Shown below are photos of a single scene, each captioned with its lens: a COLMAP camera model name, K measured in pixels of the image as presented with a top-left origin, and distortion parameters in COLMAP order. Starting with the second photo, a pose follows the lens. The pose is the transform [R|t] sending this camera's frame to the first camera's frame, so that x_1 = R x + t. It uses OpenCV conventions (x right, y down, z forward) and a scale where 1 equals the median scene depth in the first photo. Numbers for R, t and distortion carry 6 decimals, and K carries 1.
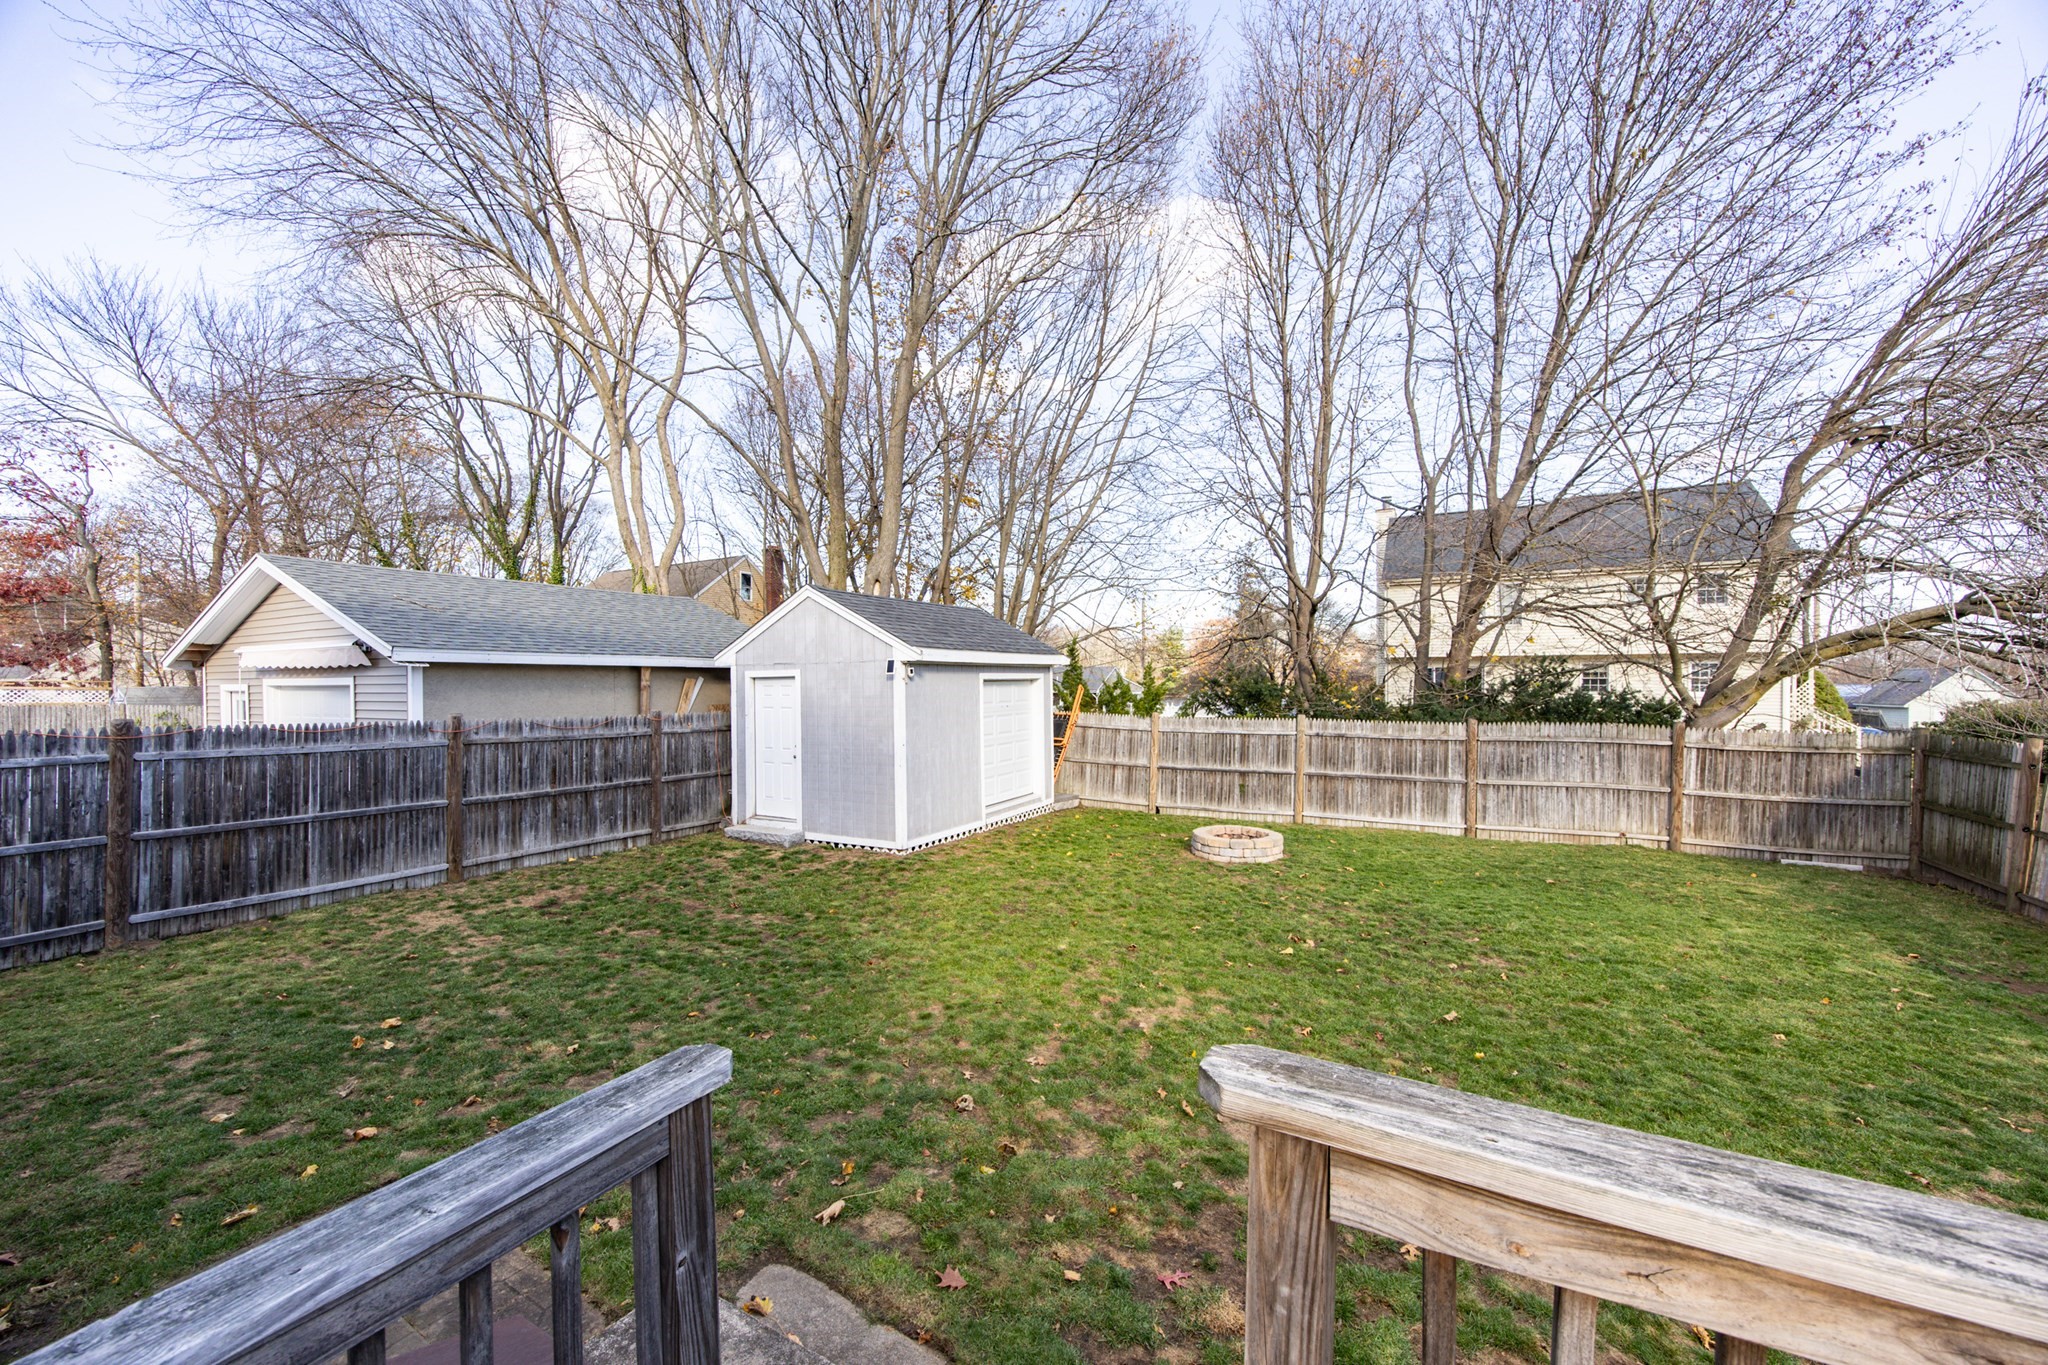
lens RADIAL K [[791.5, 0, 1021.8], [0, 791.5, 686.1], [0, 0, 1]] dist [0.001045, -0.000935]
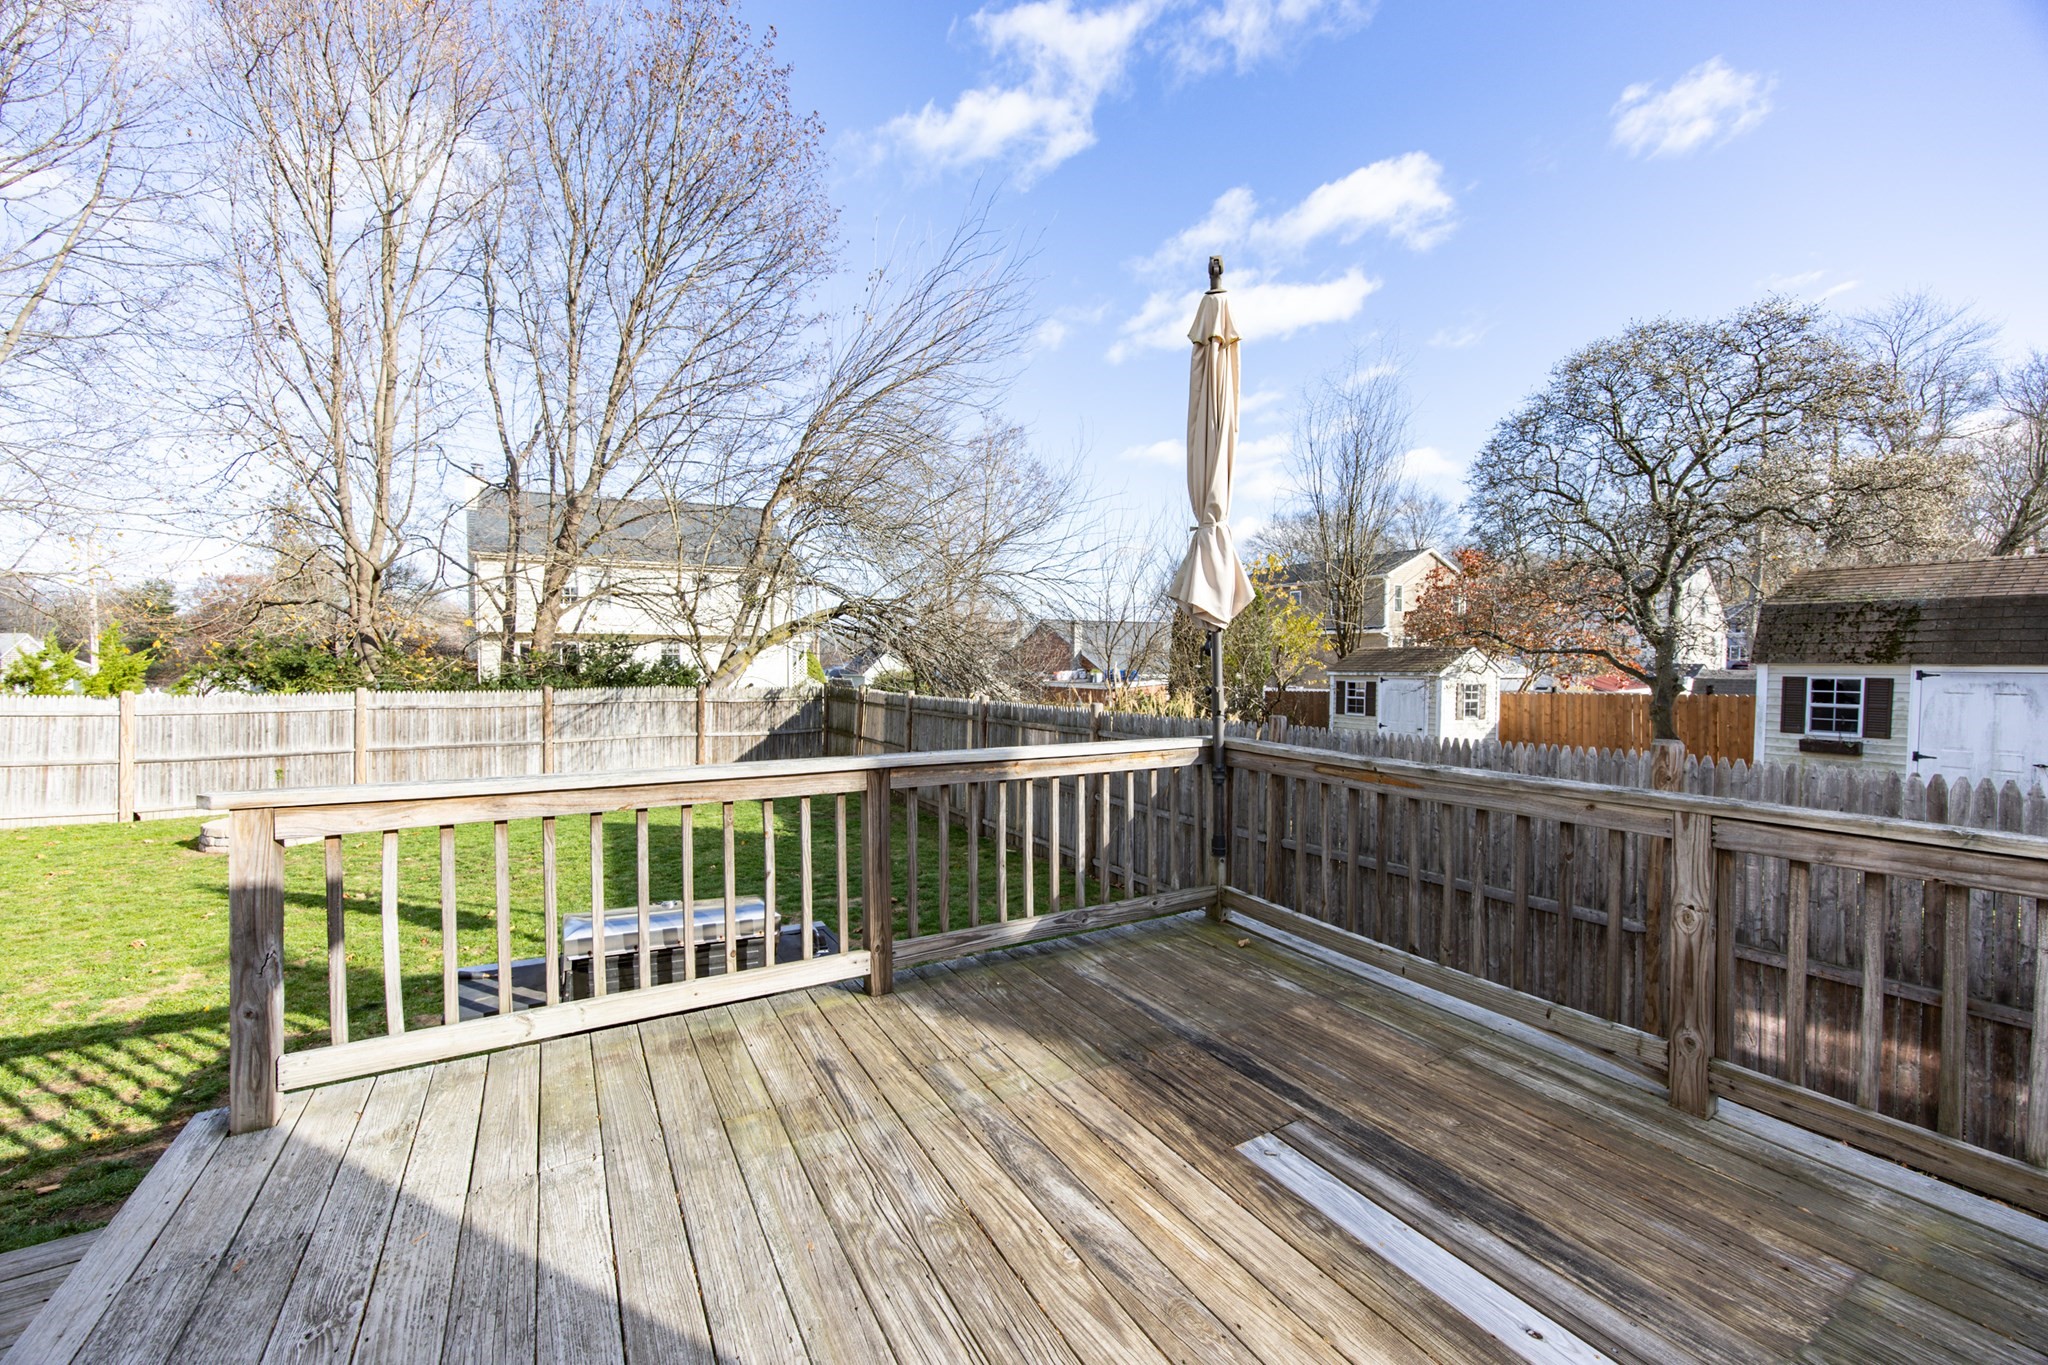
lens RADIAL K [[791.5, 0, 1023.7], [0, 791.5, 686.0], [0, 0, 1]] dist [0.001045, -0.000935]
pose [[0.524012, -0.025579, 0.851326, -0.030289], [0.002838, 0.999596, 0.028288, 0.010320], [-0.851706, -0.012407, 0.523873, -0.146235]]
